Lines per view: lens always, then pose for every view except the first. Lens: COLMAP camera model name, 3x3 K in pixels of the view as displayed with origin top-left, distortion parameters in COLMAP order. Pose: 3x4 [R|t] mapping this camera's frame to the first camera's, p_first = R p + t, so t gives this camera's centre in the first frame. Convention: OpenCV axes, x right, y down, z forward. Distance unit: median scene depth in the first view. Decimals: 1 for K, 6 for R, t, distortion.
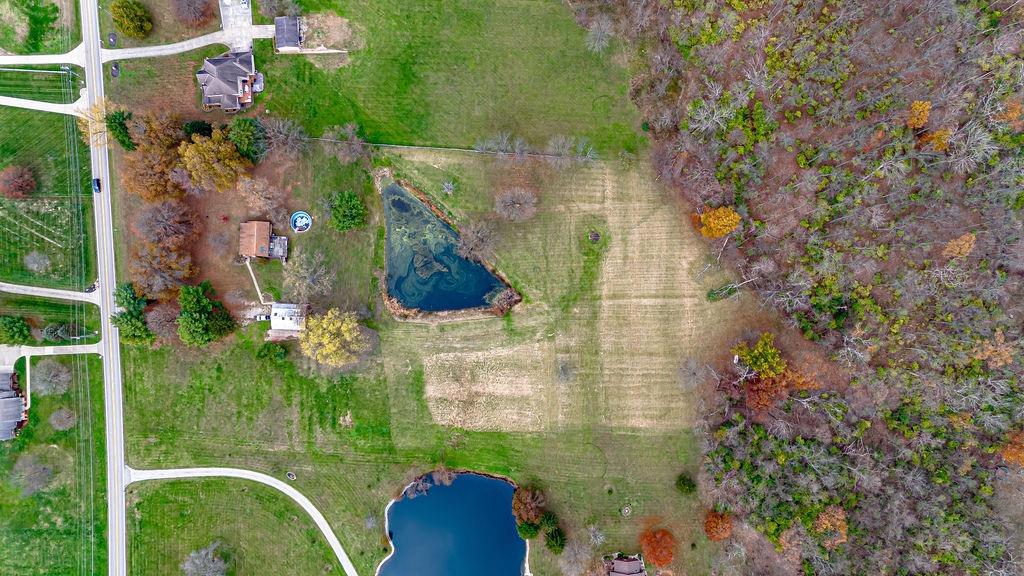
lens RADIAL K [[749.4, 0, 514.1], [0, 749.4, 285.8], [0, 0, 1]] dist [0.069056, -0.053798]
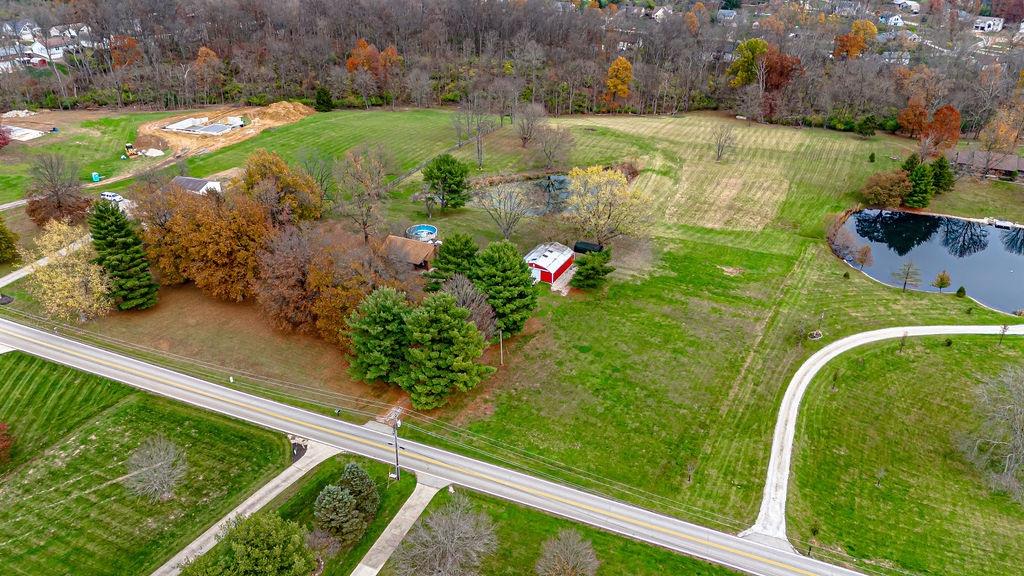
lens RADIAL K [[749.4, 0, 514.1], [0, 749.4, 285.8], [0, 0, 1]] dist [0.069056, -0.053798]
pose [[0.422210, -0.402866, 0.812058, -0.810757], [0.905088, 0.237286, -0.352860, 0.238547], [-0.050534, 0.883965, 0.464814, 0.723742]]
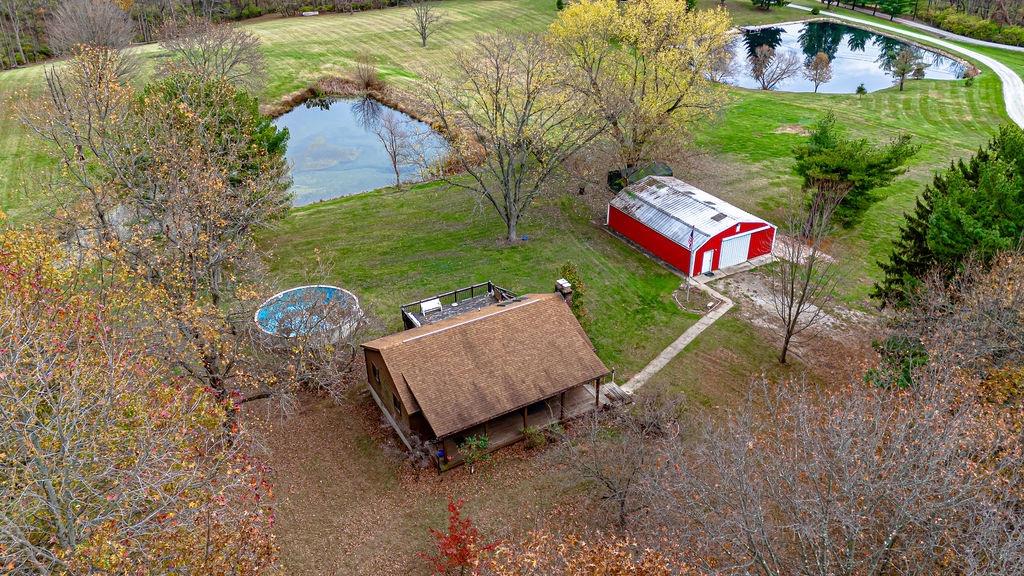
lens RADIAL K [[749.4, 0, 514.1], [0, 749.4, 285.8], [0, 0, 1]] dist [0.069056, -0.053798]
pose [[-0.510341, -0.396200, 0.763267, -0.463012], [0.859840, -0.219555, 0.460945, -0.128275], [-0.015047, 0.891527, 0.452717, 0.896928]]
